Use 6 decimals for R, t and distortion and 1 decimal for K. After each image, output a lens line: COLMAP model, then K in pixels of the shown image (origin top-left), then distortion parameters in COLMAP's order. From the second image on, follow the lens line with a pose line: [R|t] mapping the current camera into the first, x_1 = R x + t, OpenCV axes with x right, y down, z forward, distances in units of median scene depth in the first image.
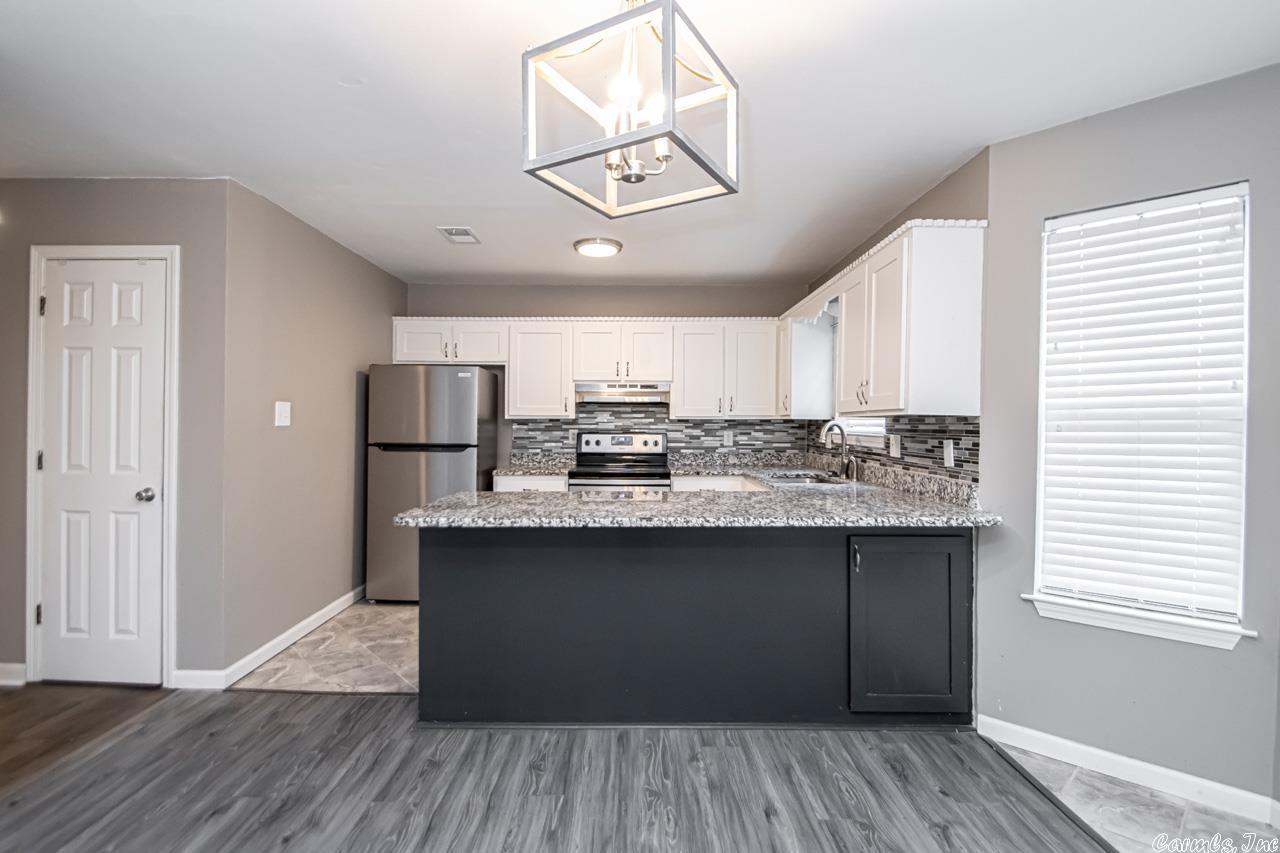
lens RADIAL K [[609.1, 0, 653.5], [0, 609.1, 429.4], [0, 0, 1]] dist [0.014141, -0.017876]
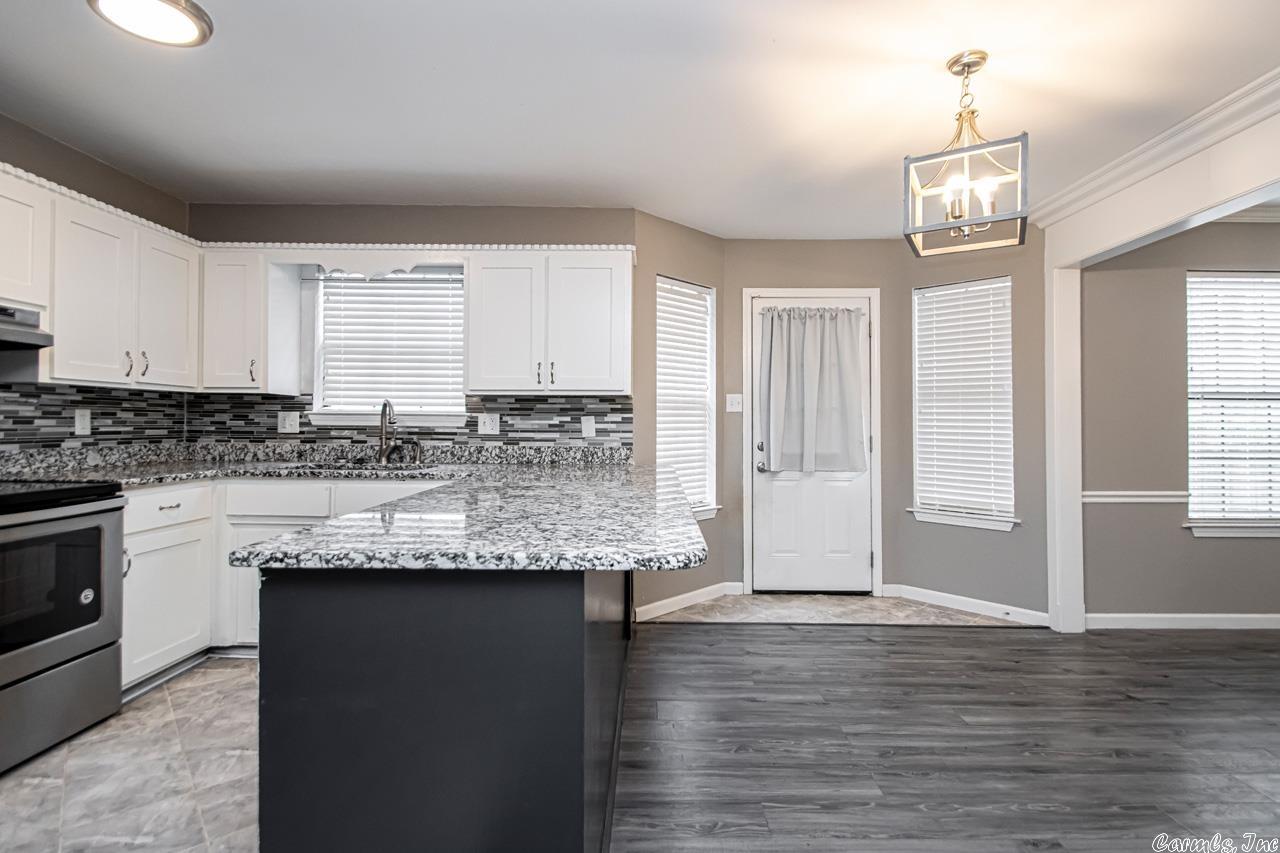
lens RADIAL K [[598.1, 0, 638.1], [0, 598.1, 421.6], [0, 0, 1]] dist [0.022264, -0.019996]
pose [[0.032544, -0.000804, 0.999470, -0.763388], [0.002987, 0.999995, 0.000707, 0.028025], [-0.999466, 0.002962, 0.032546, 0.846841]]
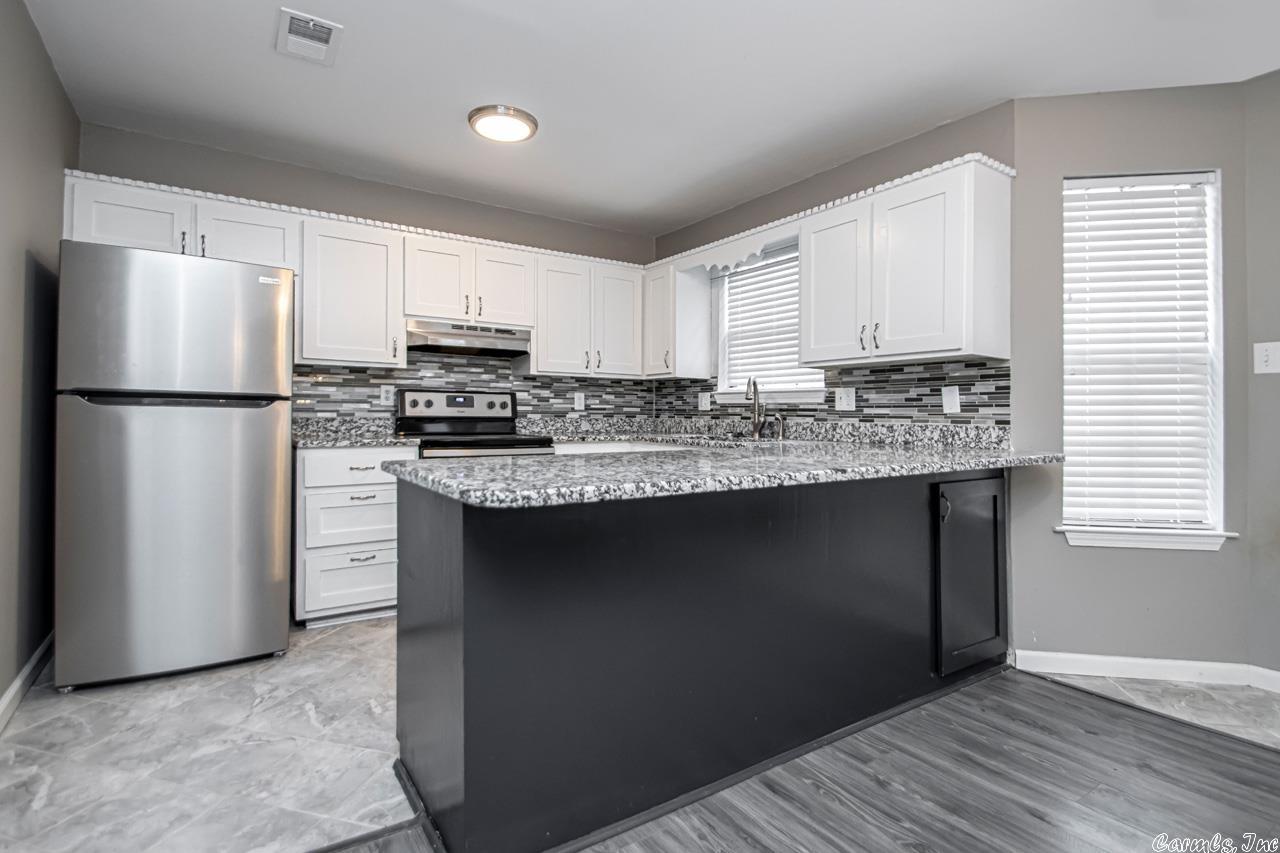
lens RADIAL K [[615.1, 0, 644.0], [0, 615.1, 413.1], [0, 0, 1]] dist [0.012712, -0.016724]
pose [[0.838452, 0.004500, 0.544957, -0.491470], [-0.000337, 0.999970, -0.007738, 0.068950], [-0.544976, 0.006304, 0.838428, 0.419599]]
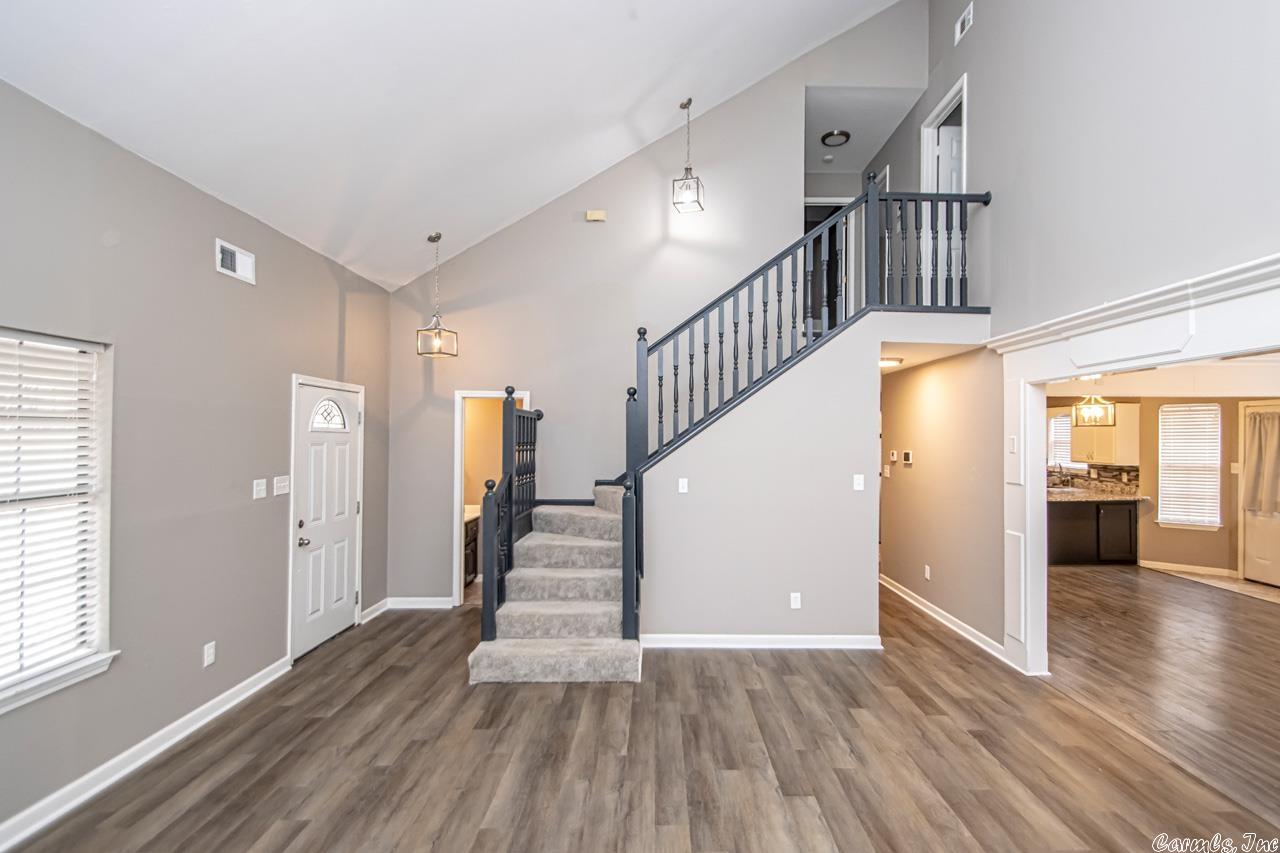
lens RADIAL K [[614.1, 0, 665.9], [0, 614.1, 434.7], [0, 0, 1]] dist [0.027168, -0.020270]
pose [[0.999951, -0.002112, -0.009662, -1.694476], [0.001991, 0.999919, -0.012568, -0.131550], [0.009687, 0.012549, 0.999874, -2.008619]]
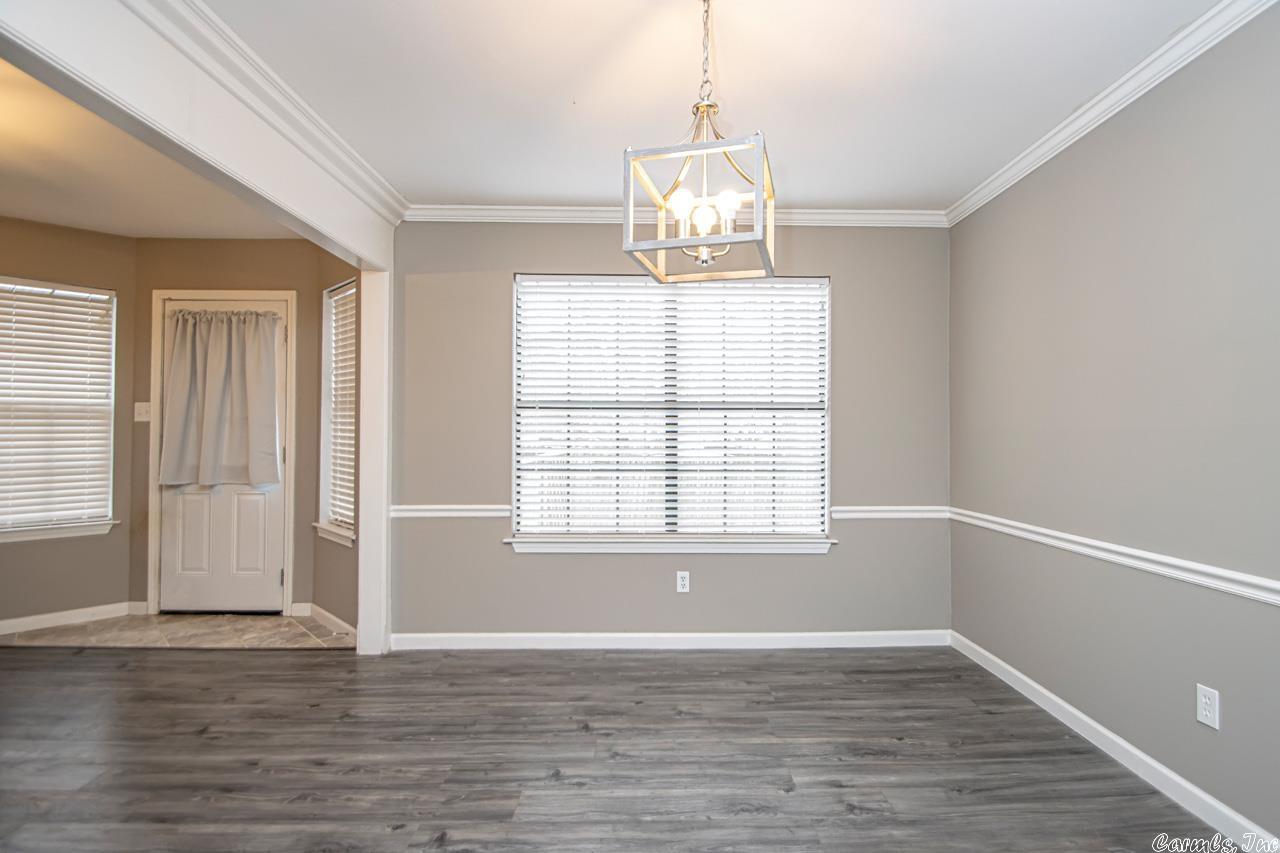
lens RADIAL K [[598.5, 0, 645.9], [0, 598.5, 426.9], [0, 0, 1]] dist [0.013868, -0.016675]
pose [[0.002327, 0.004007, 0.999989, -0.668680], [0.003609, 0.999985, -0.004016, 0.028680], [-0.999991, 0.003618, 0.002312, -0.502887]]
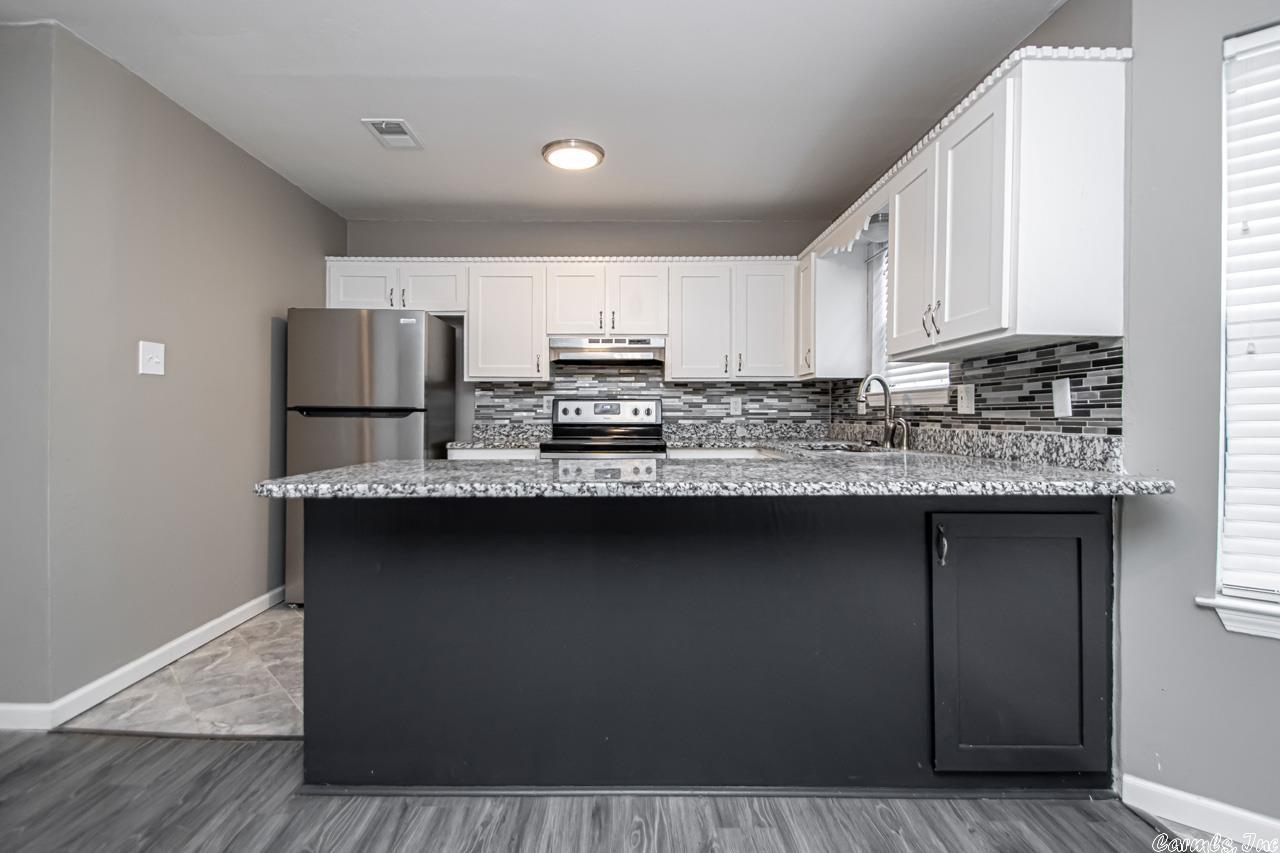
lens RADIAL K [[631.3, 0, 641.4], [0, 631.3, 421.7], [0, 0, 1]] dist [0.028472, -0.022913]
pose [[0.999960, -0.003876, -0.008022, 0.002591], [0.003875, 0.999992, -0.000118, 0.064283], [0.008023, 0.000087, 0.999968, 0.257504]]
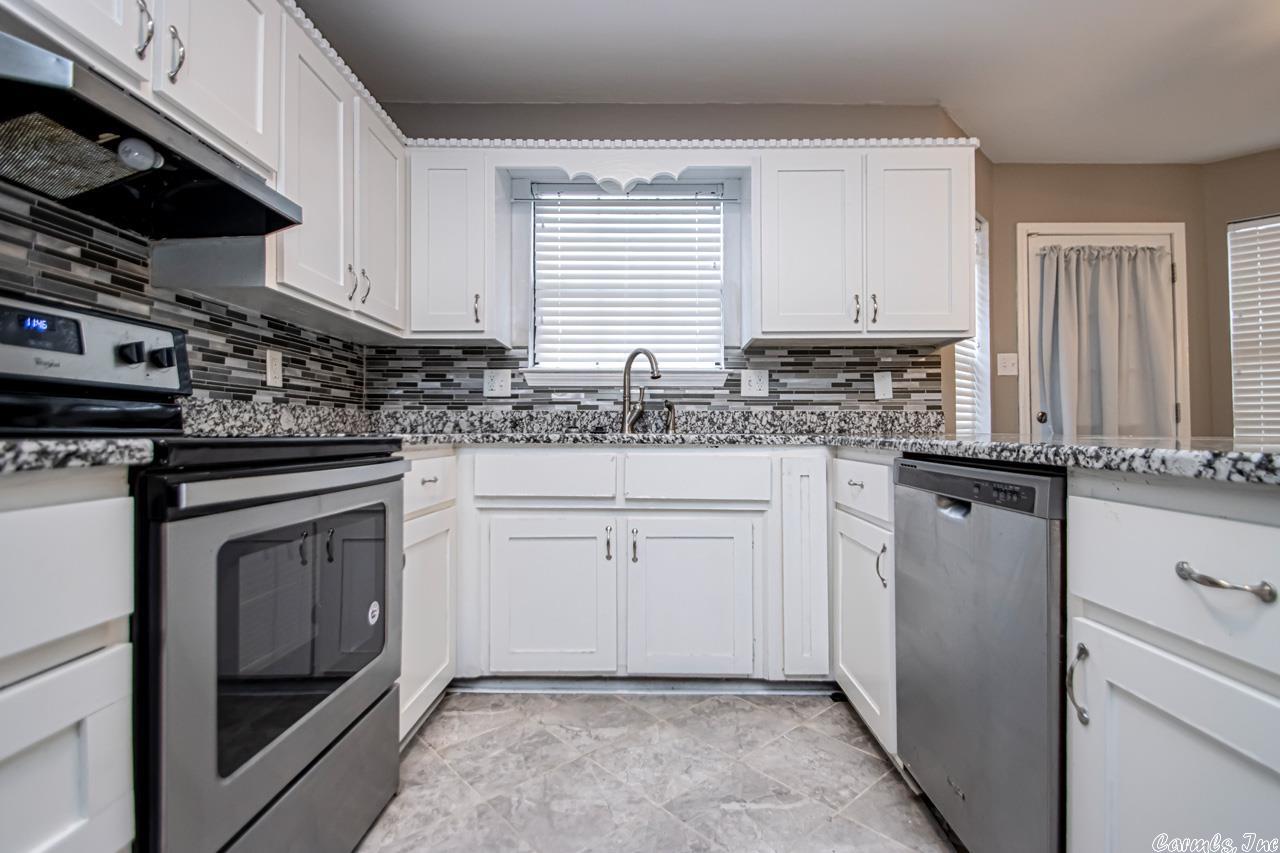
lens RADIAL K [[589.7, 0, 647.3], [0, 589.7, 427.0], [0, 0, 1]] dist [0.013827, -0.015520]
pose [[0.025100, 0.002457, 0.999682, -0.485308], [0.010662, 0.999939, -0.002726, 0.104690], [-0.999628, 0.010727, 0.025072, 1.349269]]
